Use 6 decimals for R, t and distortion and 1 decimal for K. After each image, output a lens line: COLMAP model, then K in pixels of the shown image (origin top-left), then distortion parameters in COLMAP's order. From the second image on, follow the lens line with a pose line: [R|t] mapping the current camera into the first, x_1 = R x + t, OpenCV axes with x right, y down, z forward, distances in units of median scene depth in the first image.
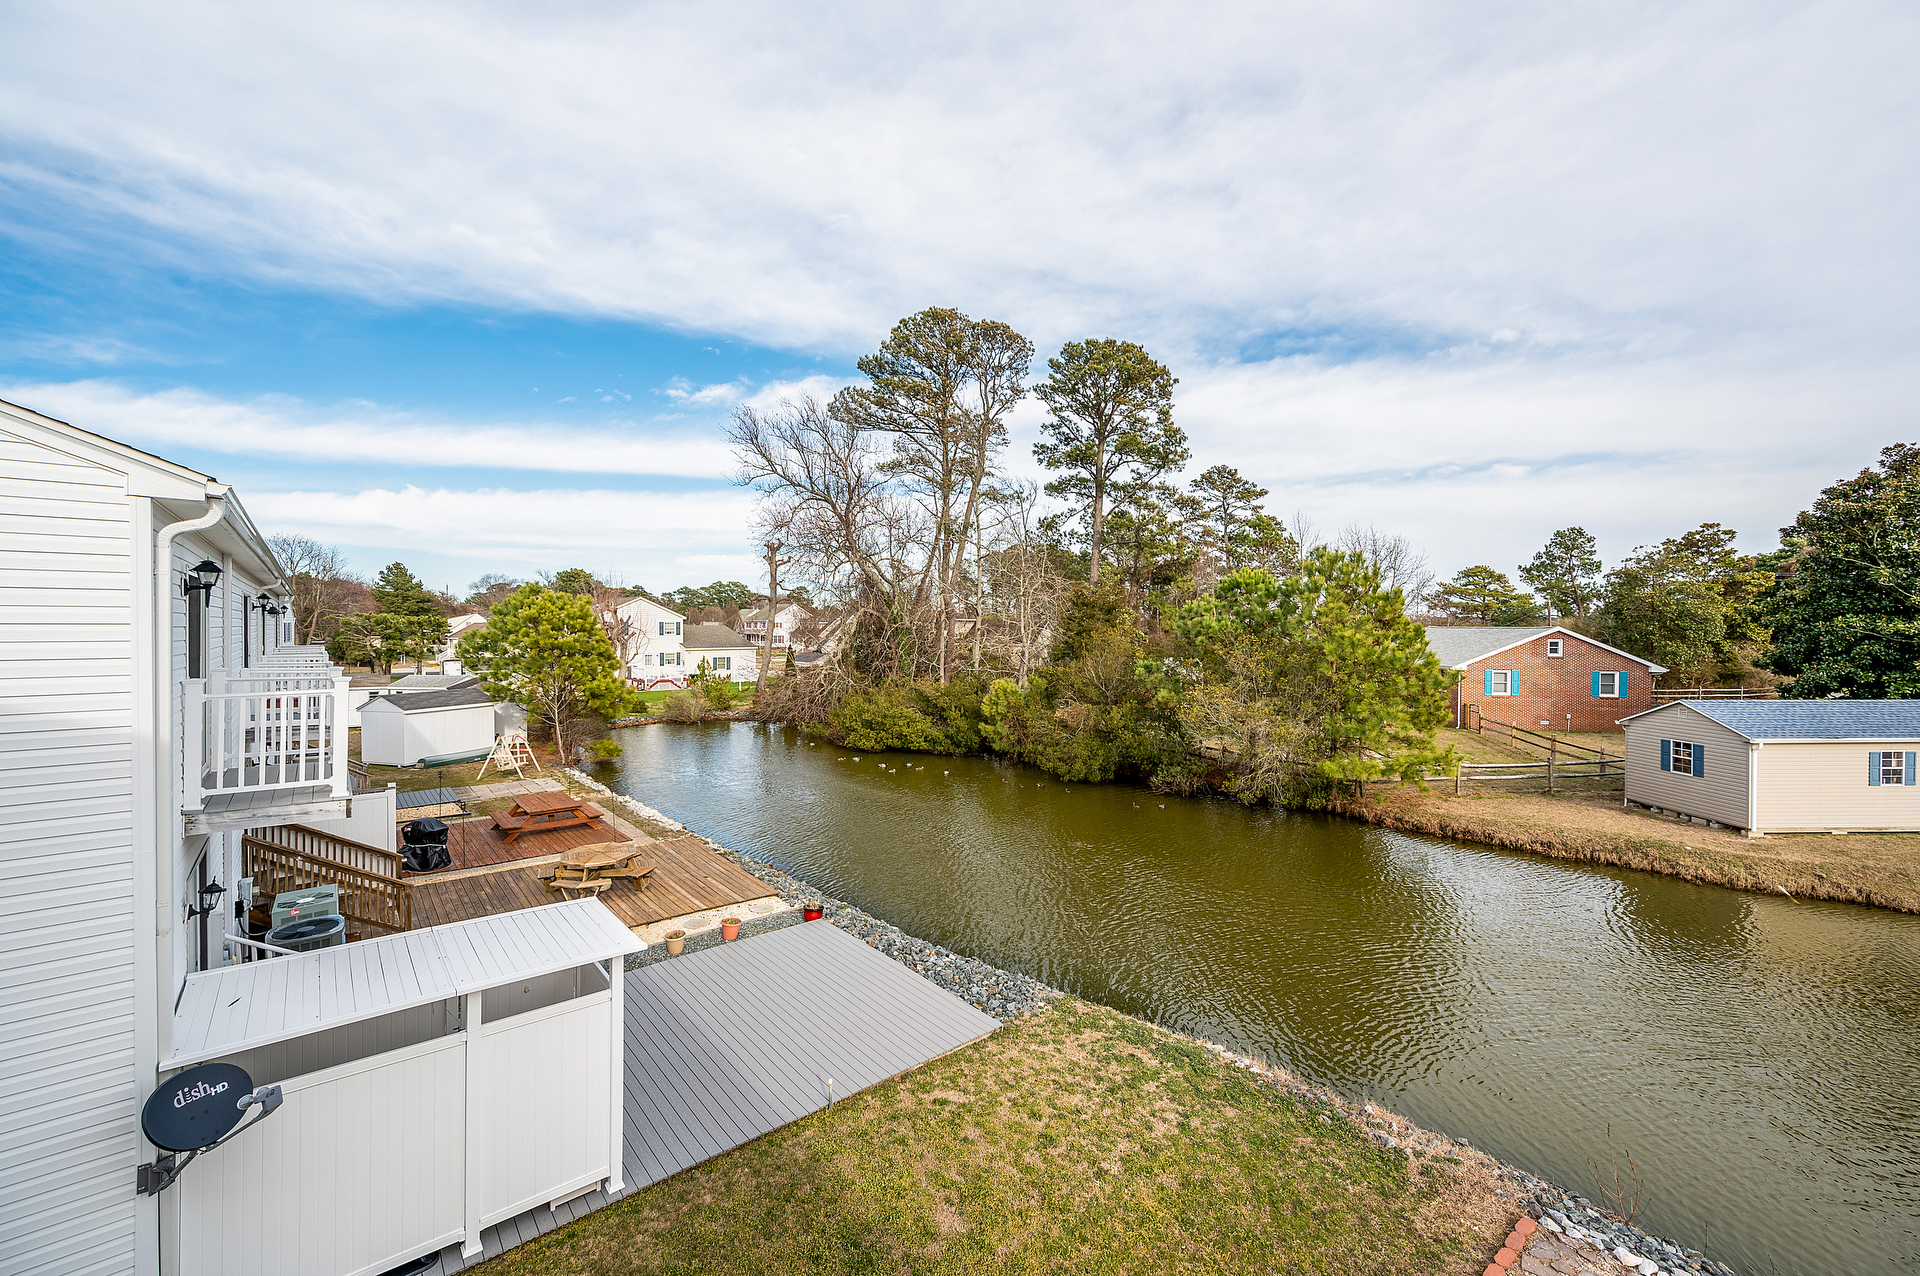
lens RADIAL K [[762.8, 0, 960.0], [0, 762.8, 638.0], [0, 0, 1]] dist [-0.000672, 0.000087]
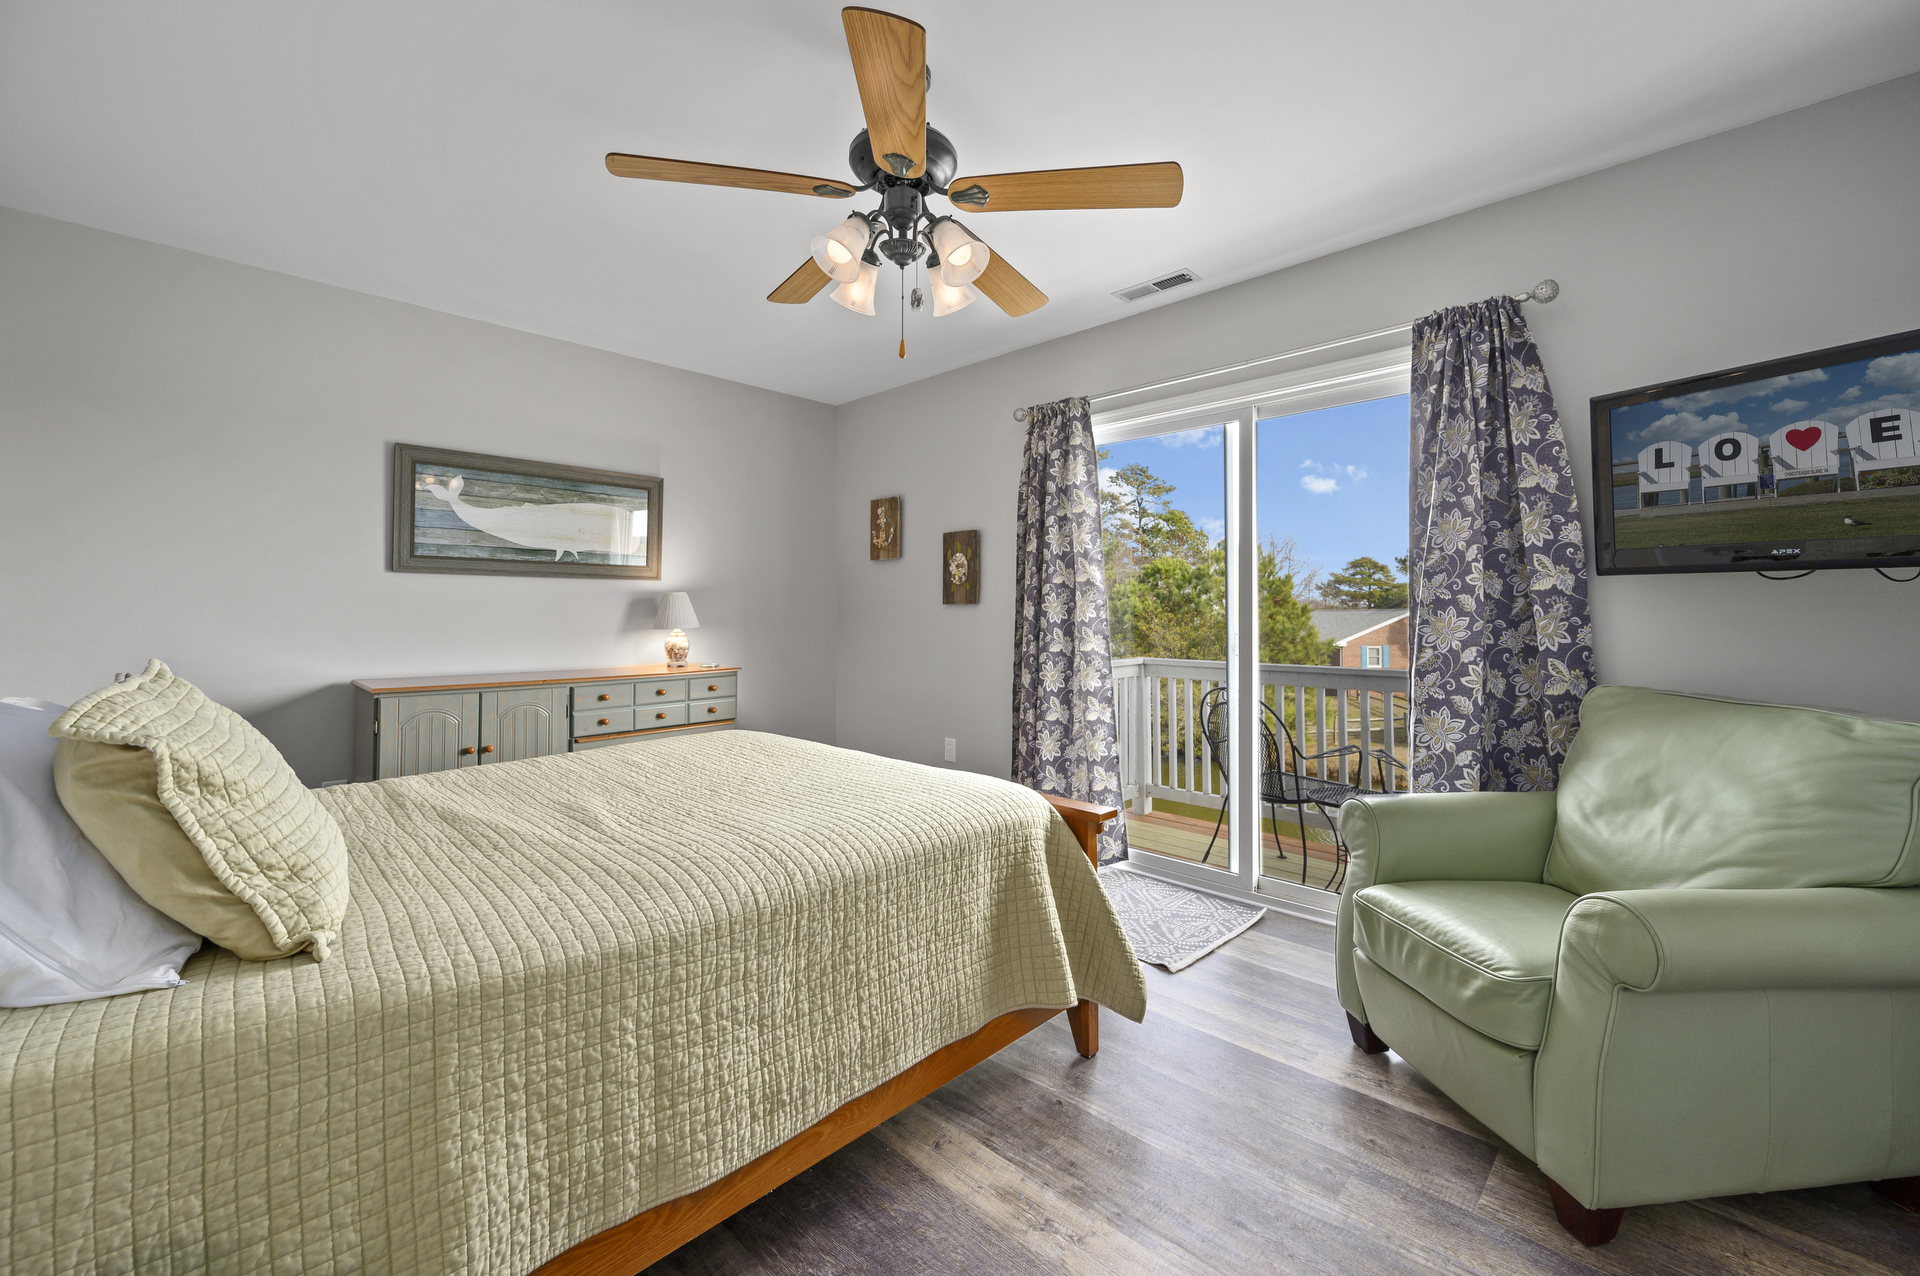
lens RADIAL K [[787.6, 0, 947.7], [0, 787.6, 611.8], [0, 0, 1]] dist [0.001386, 0.000060]
pose [[0.995022, -0.001217, 0.099652, -0.047870], [0.003702, 0.999687, -0.024756, 0.013740], [-0.099590, 0.025002, 0.994714, -0.103904]]
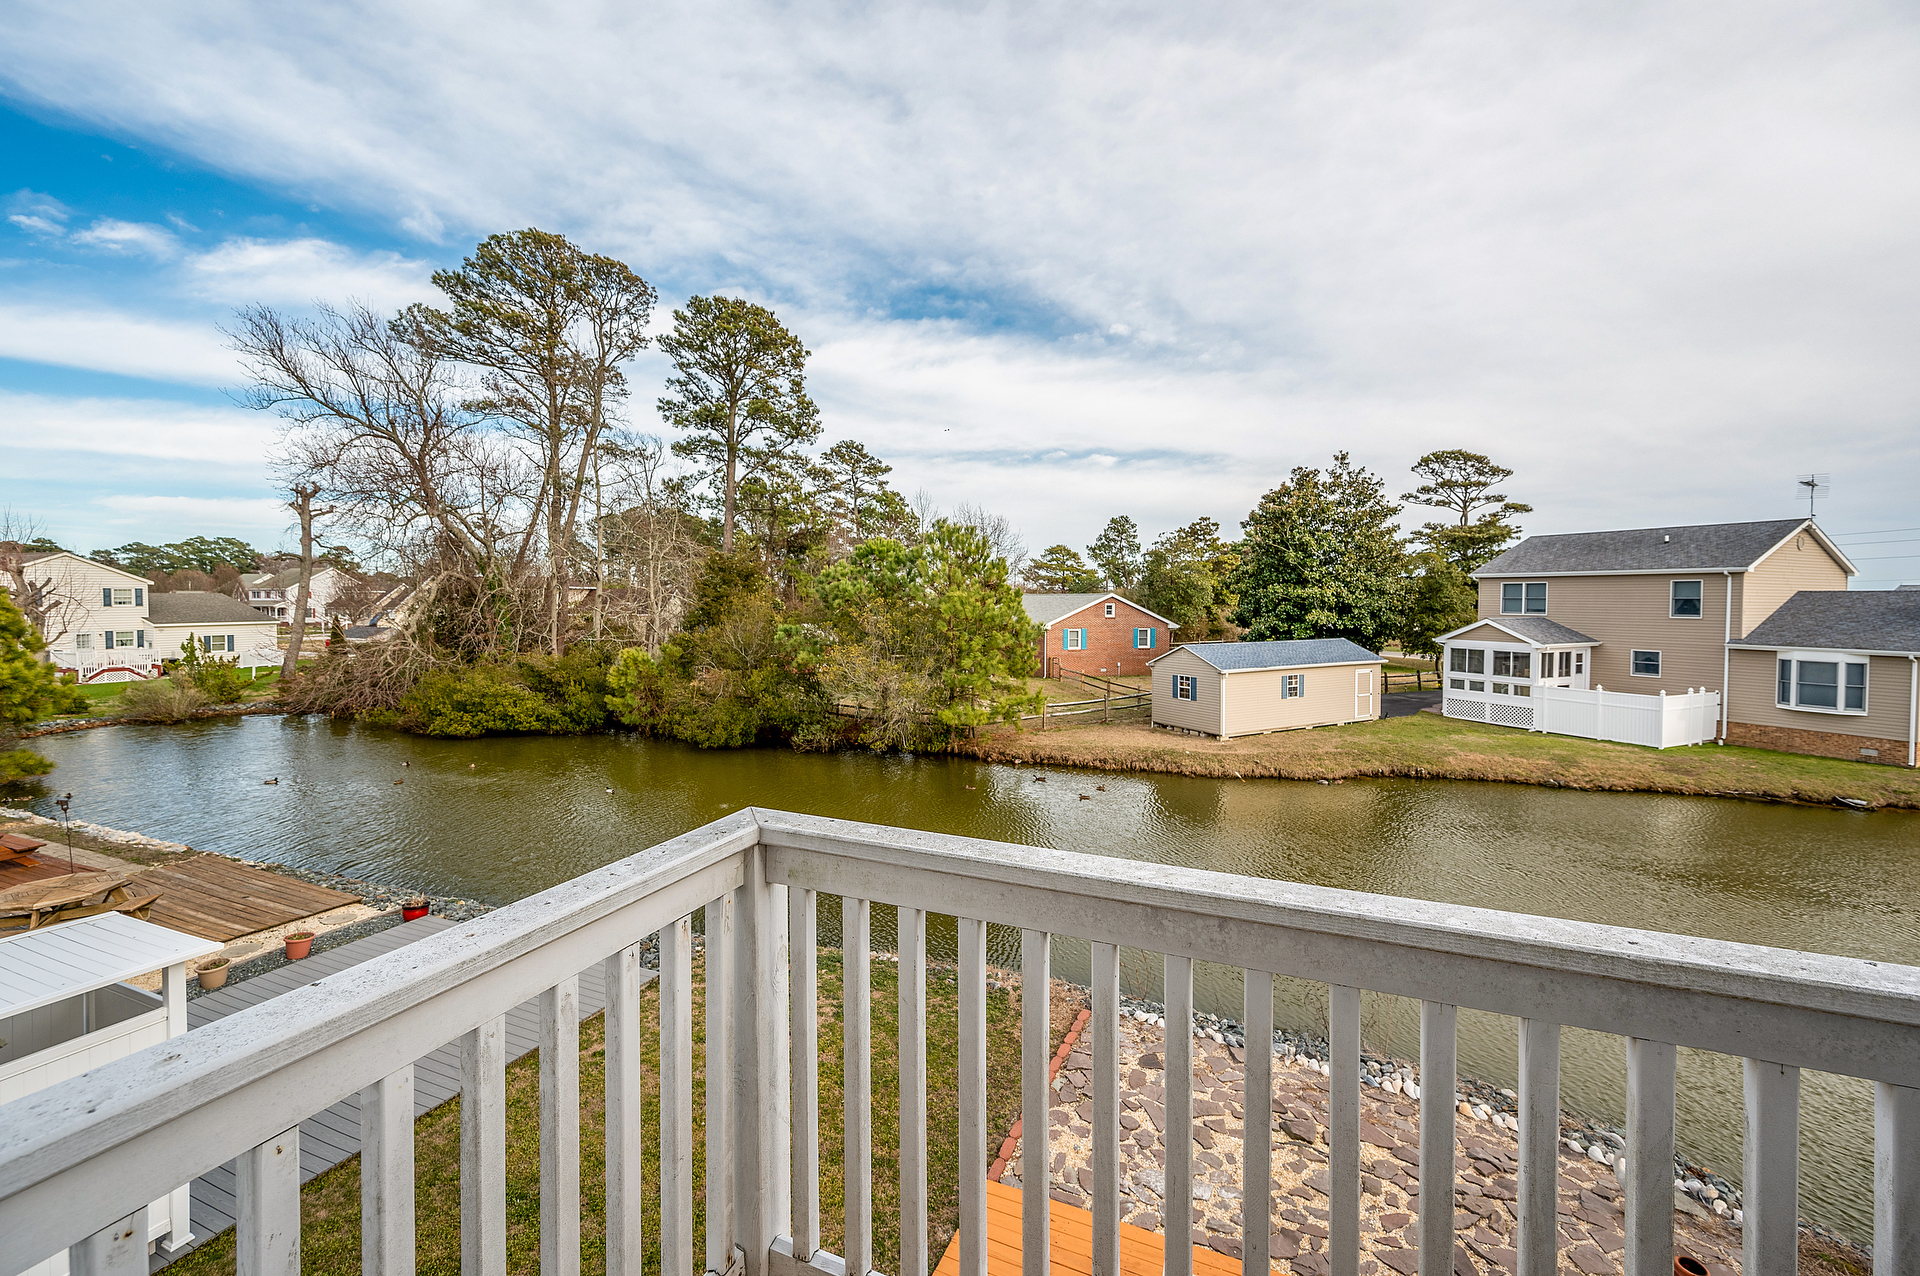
lens RADIAL K [[787.6, 0, 947.7], [0, 787.6, 611.8], [0, 0, 1]] dist [0.001386, 0.000060]
pose [[0.898525, -0.004512, 0.438899, -0.017681], [0.004274, 0.999990, 0.001531, 0.009155], [-0.438901, 0.000500, 0.898535, -0.030700]]
